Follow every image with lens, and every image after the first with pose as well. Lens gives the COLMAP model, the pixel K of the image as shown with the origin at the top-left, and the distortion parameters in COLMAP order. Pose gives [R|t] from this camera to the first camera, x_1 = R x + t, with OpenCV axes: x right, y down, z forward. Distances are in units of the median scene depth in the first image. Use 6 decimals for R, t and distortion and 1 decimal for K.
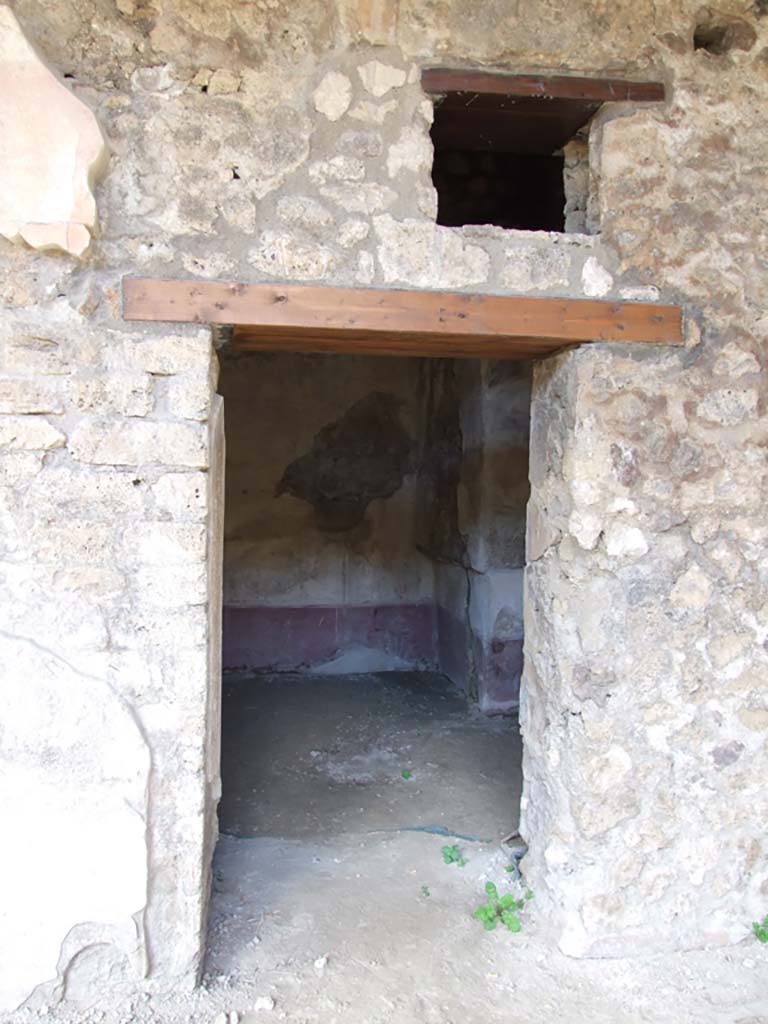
lens RADIAL K [[825.7, 0, 387.3], [0, 825.7, 509.8], [0, 0, 1]] dist [-0.051516, 0.055920]
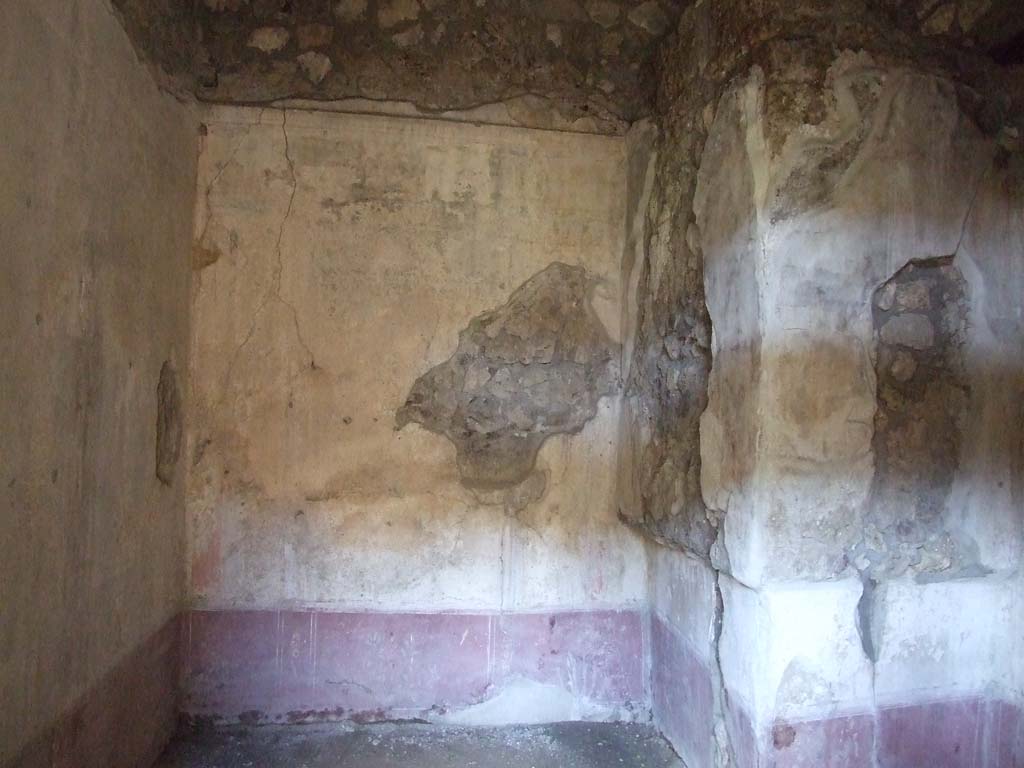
lens RADIAL K [[825.7, 0, 507.2], [0, 825.7, 387.4], [0, 0, 1]] dist [-0.051516, 0.055920]
pose [[0.999494, 0.024576, -0.020170, -0.039474], [-0.023929, 0.999211, 0.031688, -0.070395], [0.020933, -0.031189, 0.999294, 0.382520]]
